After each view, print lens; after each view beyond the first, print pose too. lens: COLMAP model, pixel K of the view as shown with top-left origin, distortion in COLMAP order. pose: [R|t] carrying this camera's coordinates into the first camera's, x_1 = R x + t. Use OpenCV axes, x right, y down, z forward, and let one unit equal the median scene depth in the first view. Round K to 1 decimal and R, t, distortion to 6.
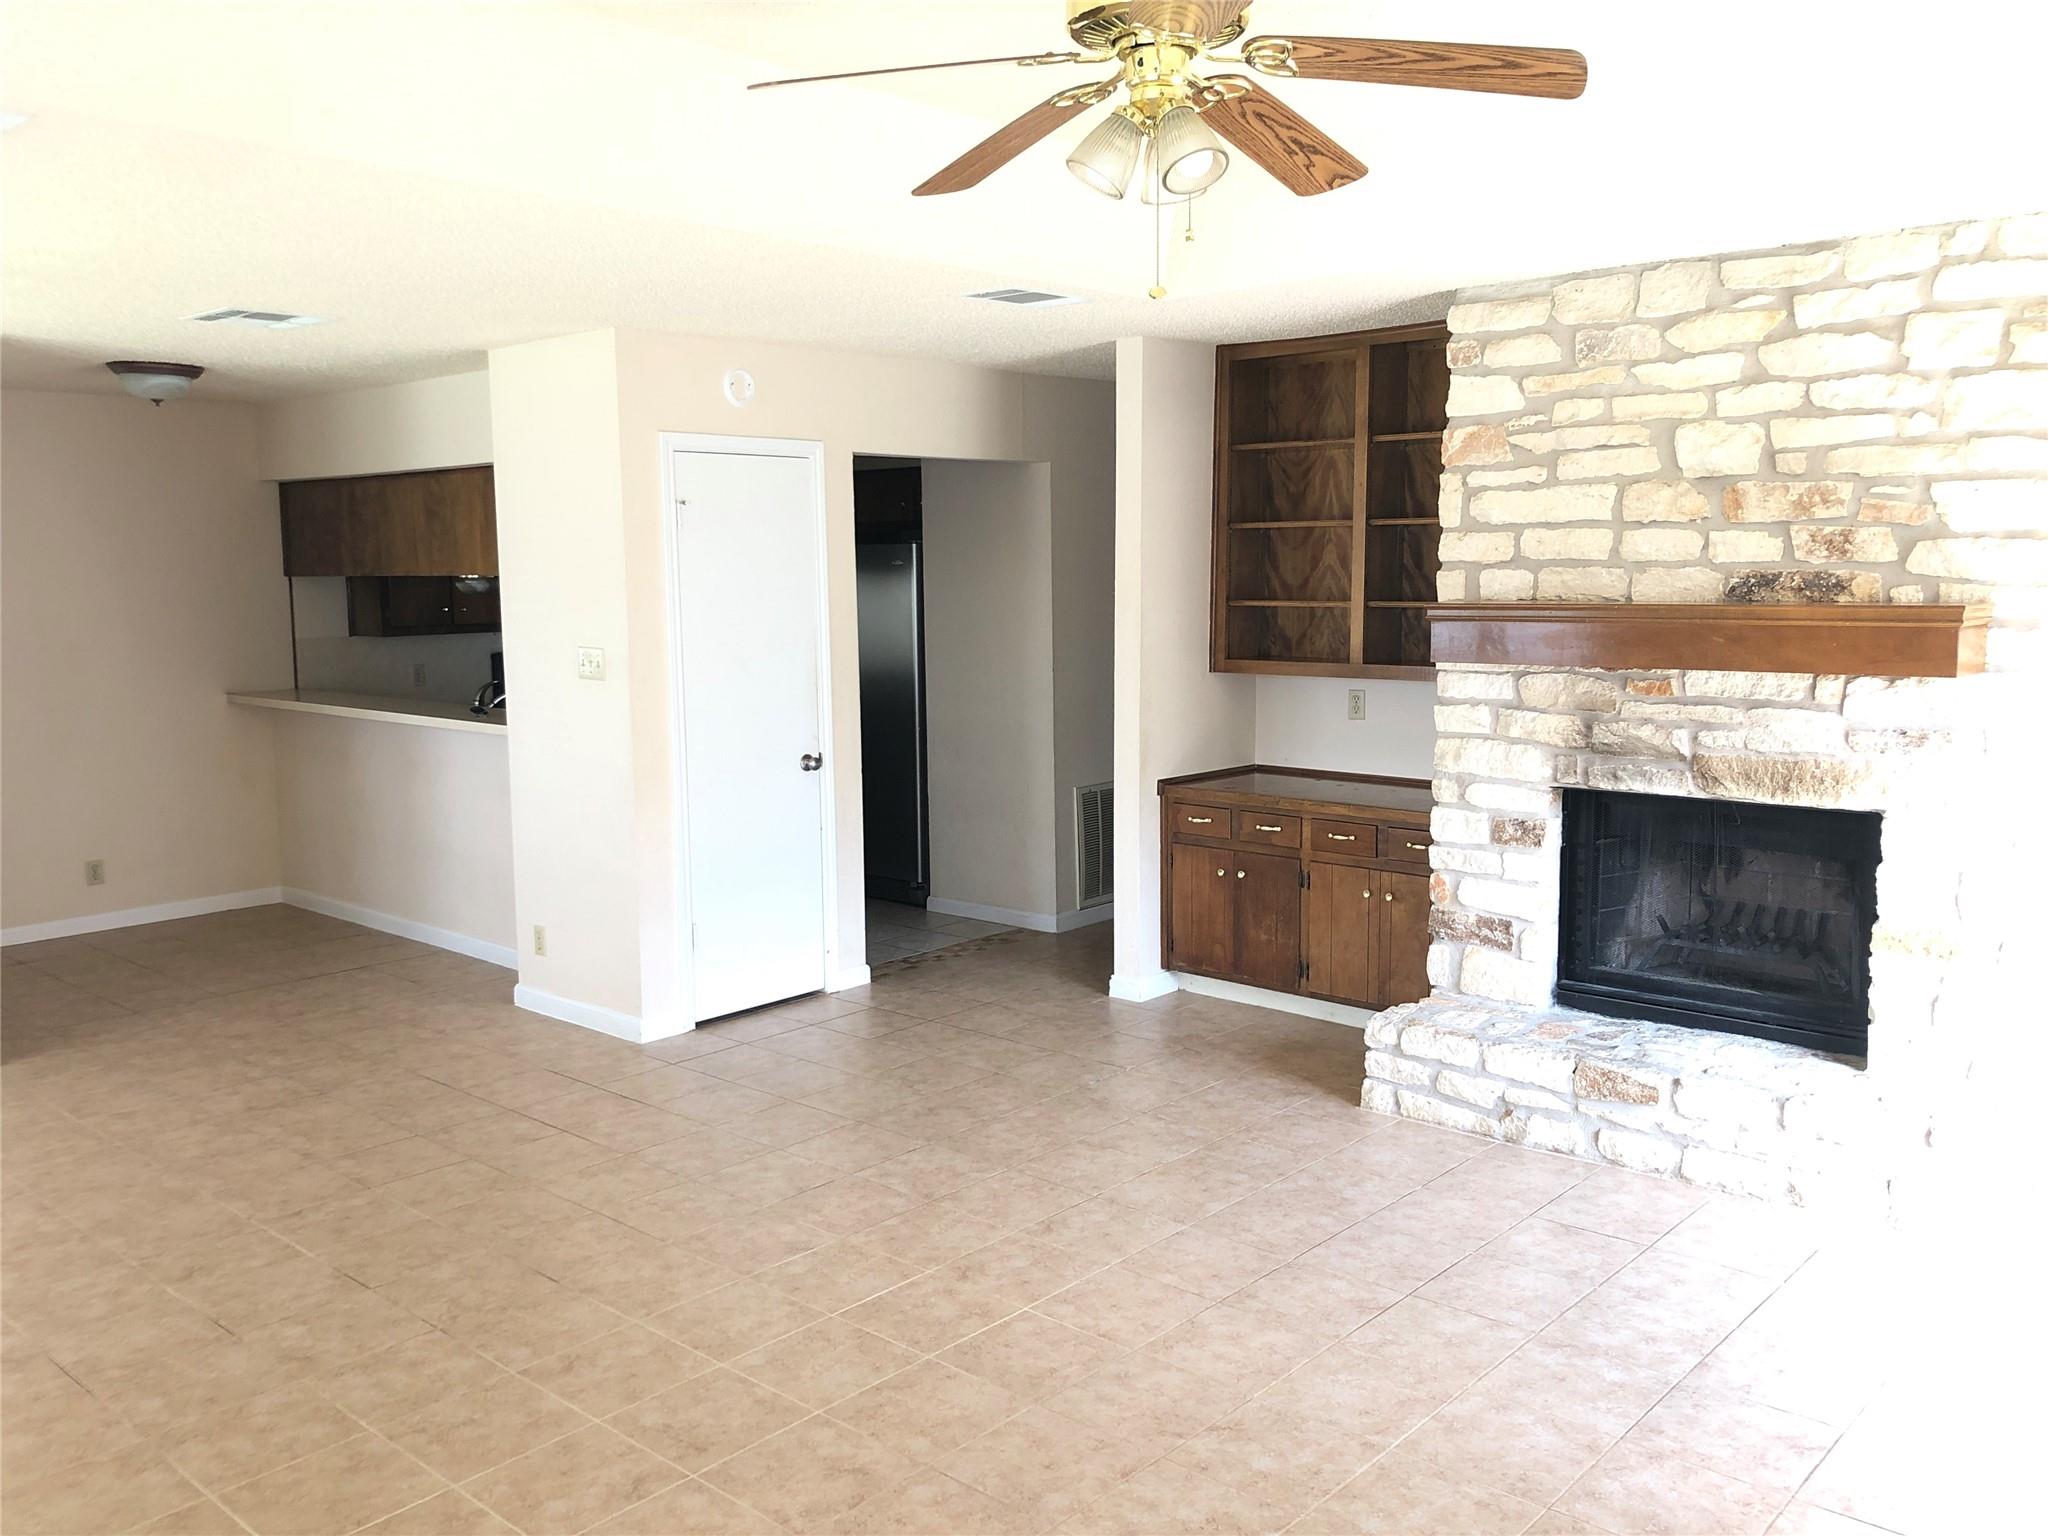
lens RADIAL K [[1667.4, 0, 1024.0], [0, 1667.4, 768.0], [0, 0, 1]] dist [0.015080, -0.012651]
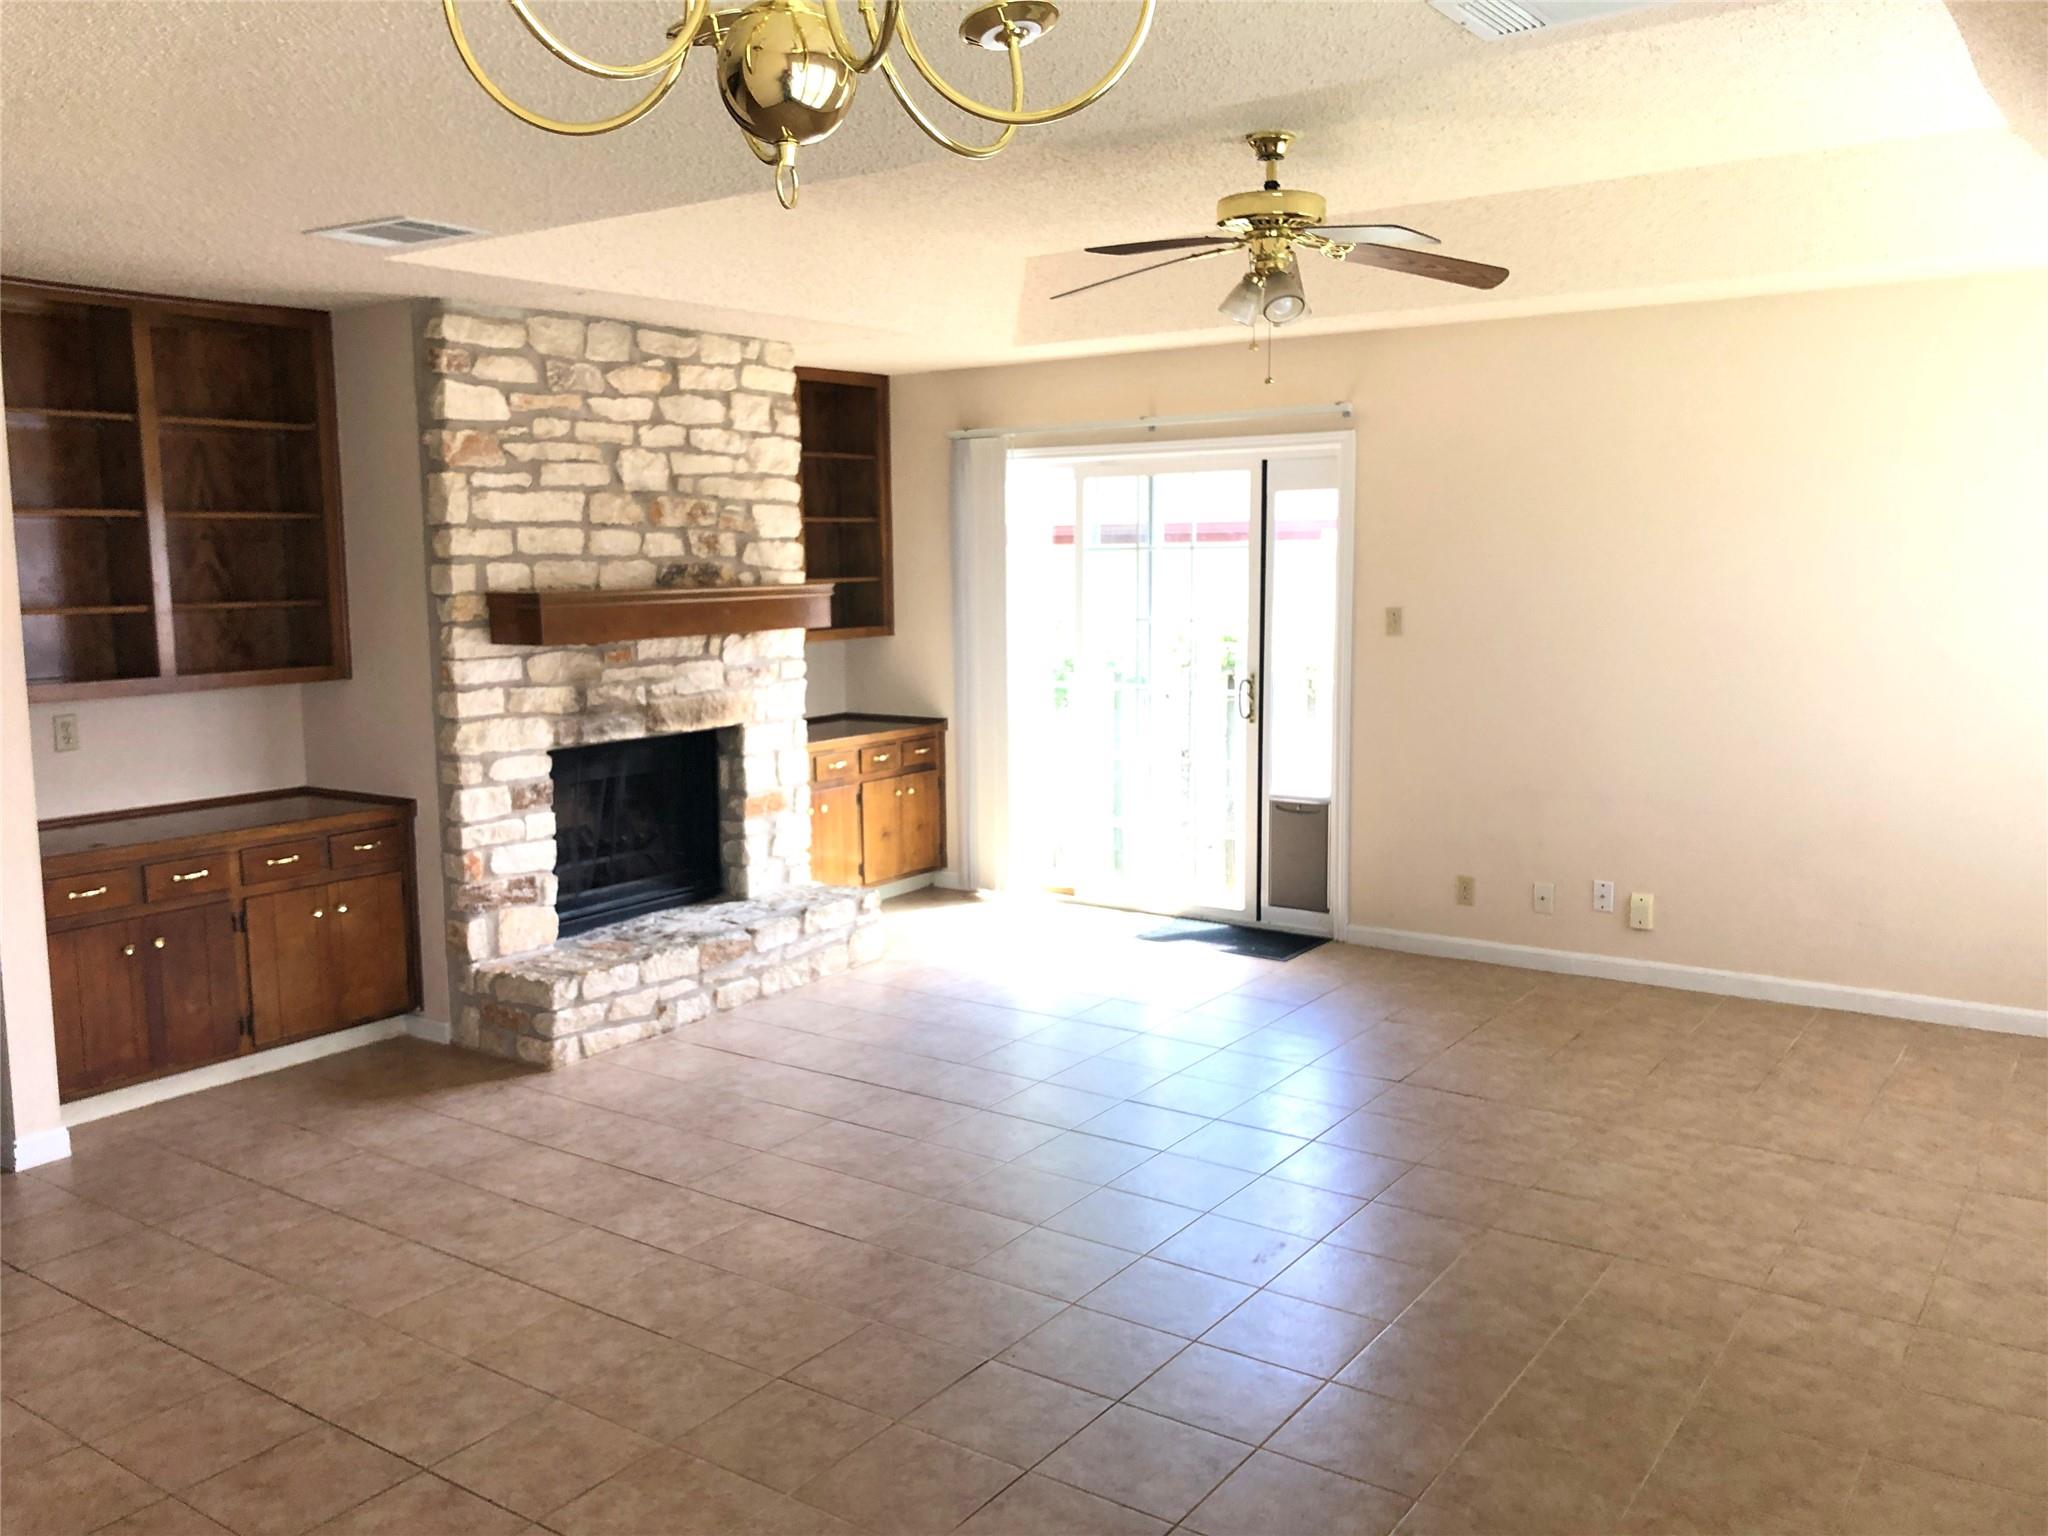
lens RADIAL K [[1667.4, 0, 1024.0], [0, 1667.4, 768.0], [0, 0, 1]] dist [0.015080, -0.012651]
pose [[-0.119447, -0.119580, 0.985613, -0.891236], [0.131405, 0.982083, 0.135077, -0.092584], [-0.984106, 0.145649, -0.101594, 0.818803]]
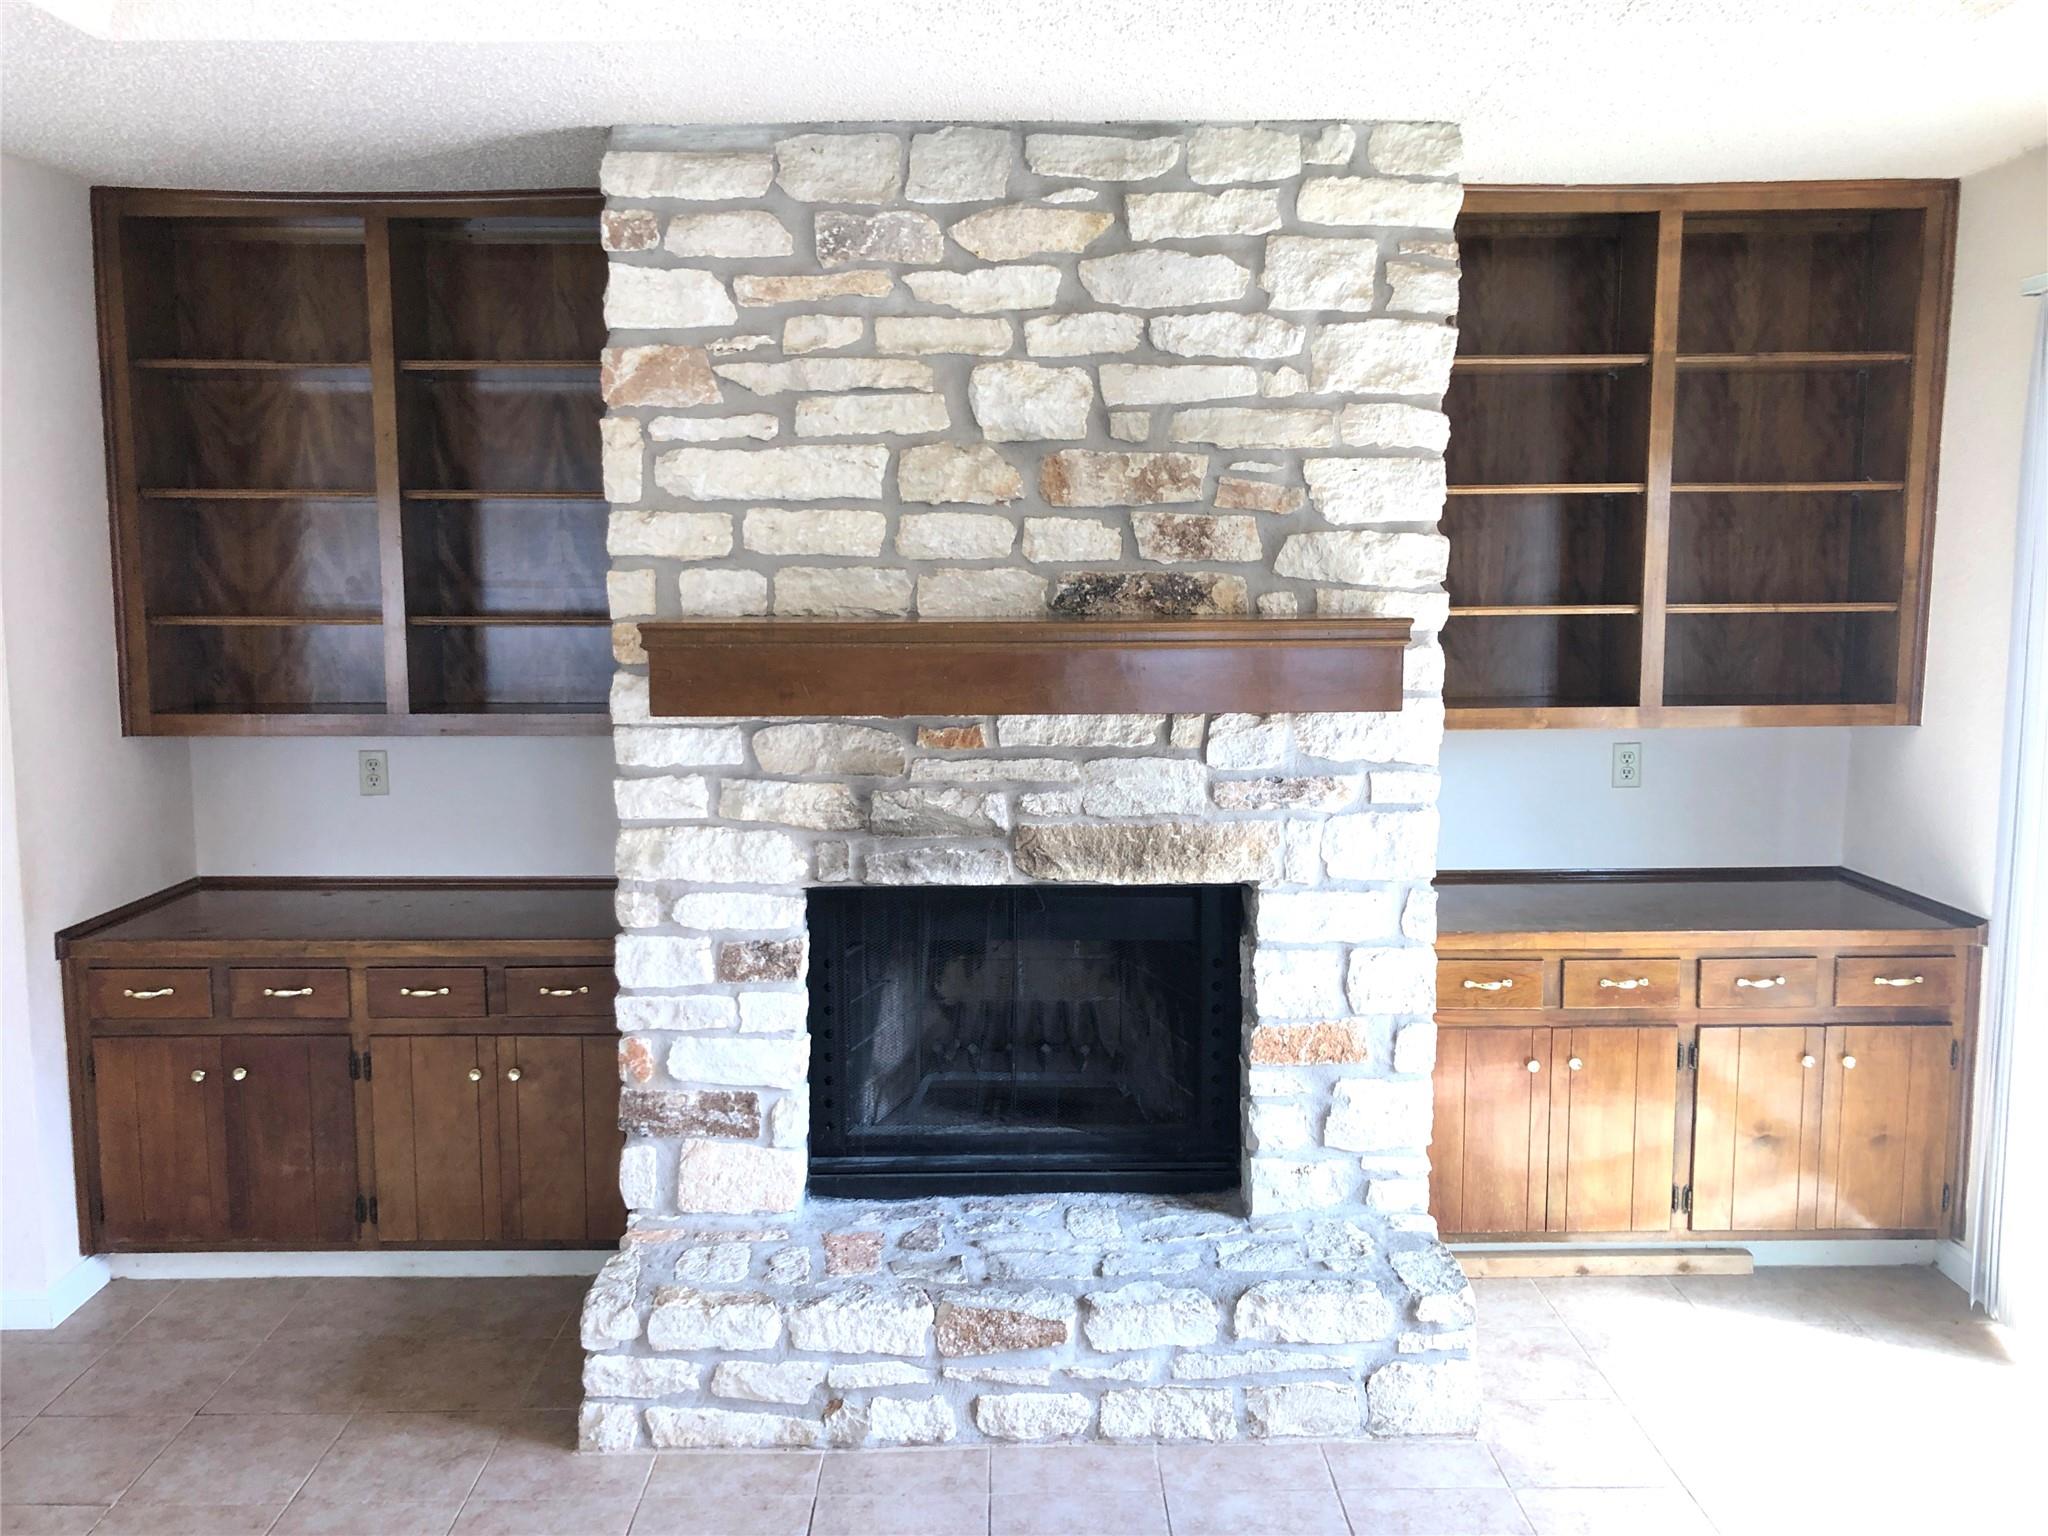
lens RADIAL K [[1664.4, 0, 1005.8], [0, 1664.4, 763.4], [0, 0, 1]] dist [0.058605, -0.078784]
pose [[0.740669, -0.075643, 0.667599, -0.075610], [0.076834, 0.996659, 0.027685, -0.053812], [-0.667463, 0.030789, 0.744006, 0.451440]]
